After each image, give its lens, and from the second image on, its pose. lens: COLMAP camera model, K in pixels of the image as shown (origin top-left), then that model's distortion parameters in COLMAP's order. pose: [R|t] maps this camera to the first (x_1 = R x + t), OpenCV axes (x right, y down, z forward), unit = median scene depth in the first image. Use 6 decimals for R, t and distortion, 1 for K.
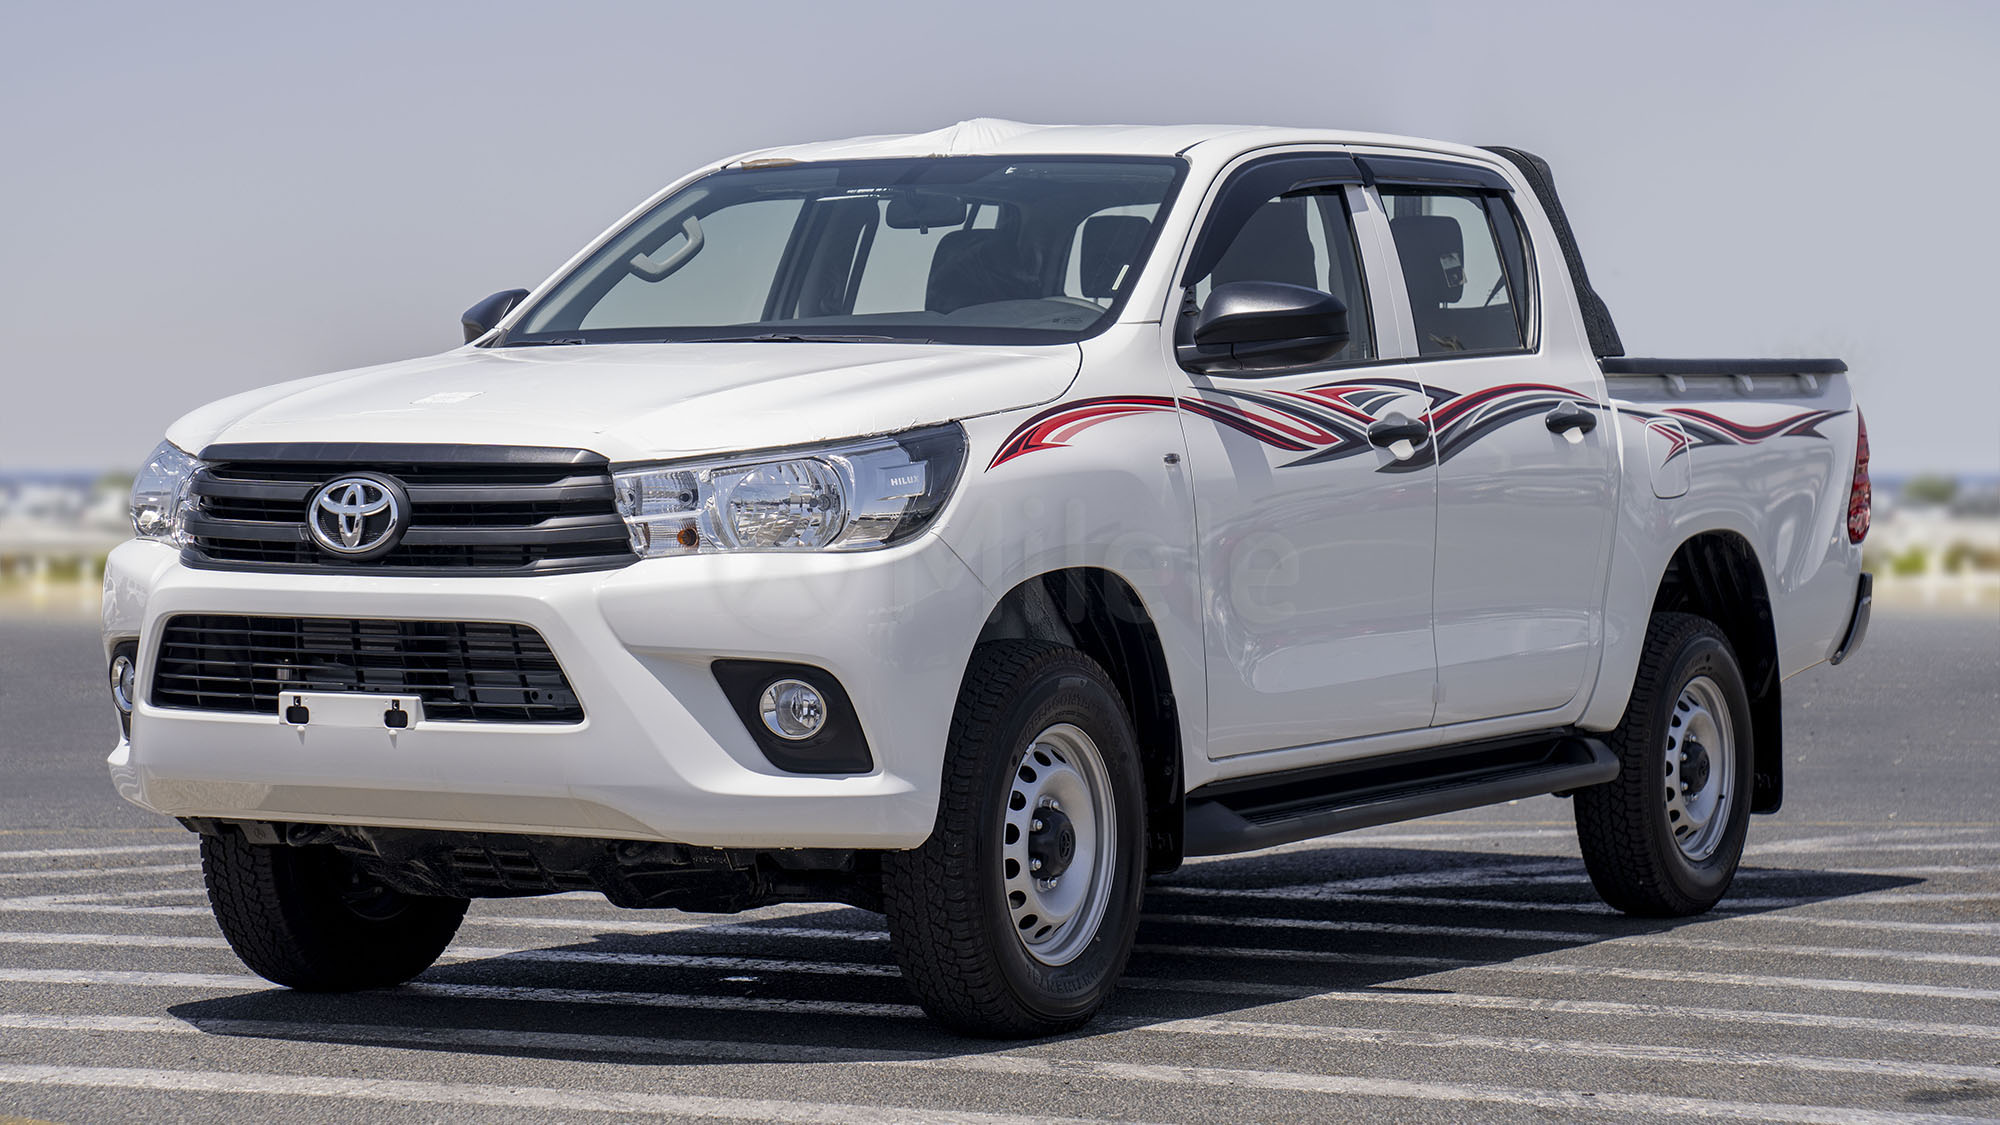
lens RADIAL K [[4336.3, 0, 1000.0], [0, 4336.3, 562.5], [0, 0, 1]] dist [0.155470, 0.014298]
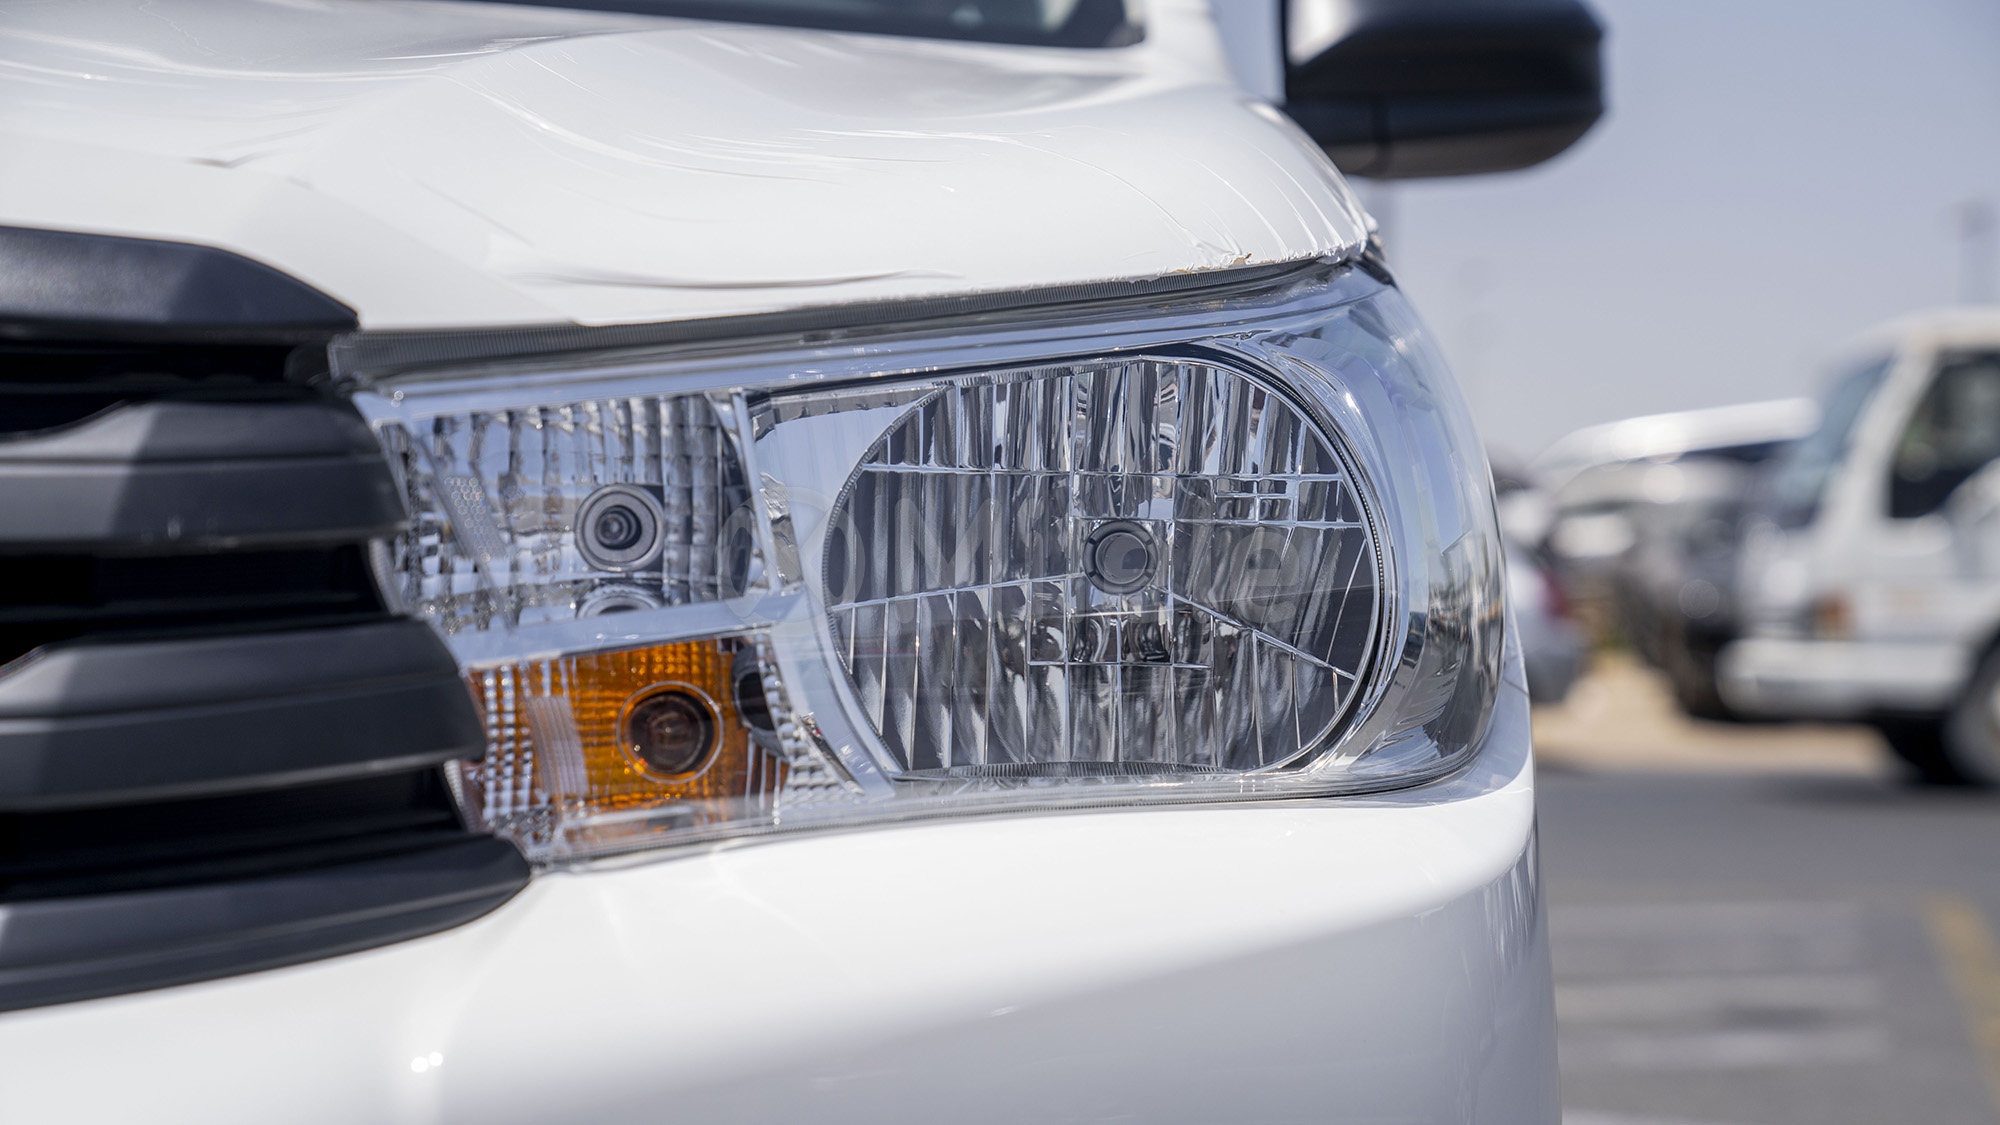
lens RADIAL K [[4065.9, 0, 1000.0], [0, 4065.9, 562.5], [0, 0, 1]] dist [0.317679, 0.005477]
pose [[0.858261, 0.006195, 0.513176, -0.149806], [0.000346, 0.999920, -0.012649, -0.011323], [-0.513213, 0.011034, 0.858190, 0.832951]]
